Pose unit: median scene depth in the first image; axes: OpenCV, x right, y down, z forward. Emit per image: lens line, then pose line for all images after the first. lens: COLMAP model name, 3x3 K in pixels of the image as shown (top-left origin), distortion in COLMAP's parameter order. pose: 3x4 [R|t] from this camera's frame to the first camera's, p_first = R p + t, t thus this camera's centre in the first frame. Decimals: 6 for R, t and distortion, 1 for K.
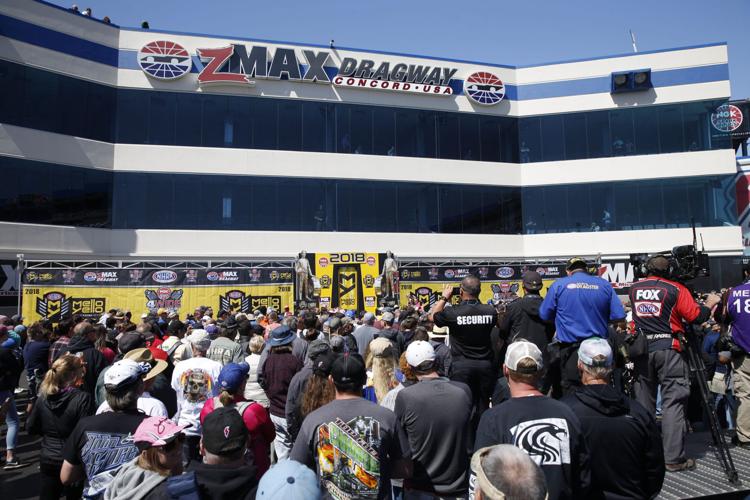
lens RADIAL K [[513.8, 0, 375.0], [0, 513.8, 250.0], [0, 0, 1]] dist [-0.109103, 0.086940]
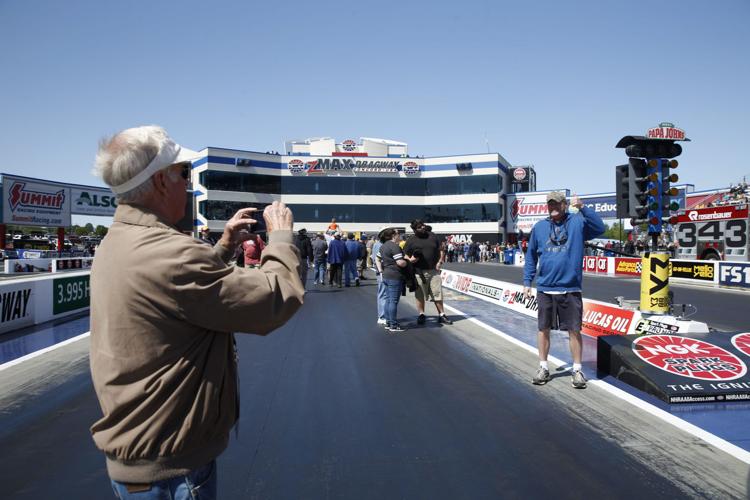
lens RADIAL K [[513.8, 0, 375.0], [0, 513.8, 250.0], [0, 0, 1]] dist [-0.109103, 0.086940]
pose [[0.985597, 0.021497, -0.167739, 0.515815], [-0.006229, 0.995829, 0.091025, -0.141753], [0.168996, -0.088669, 0.981620, -1.780226]]
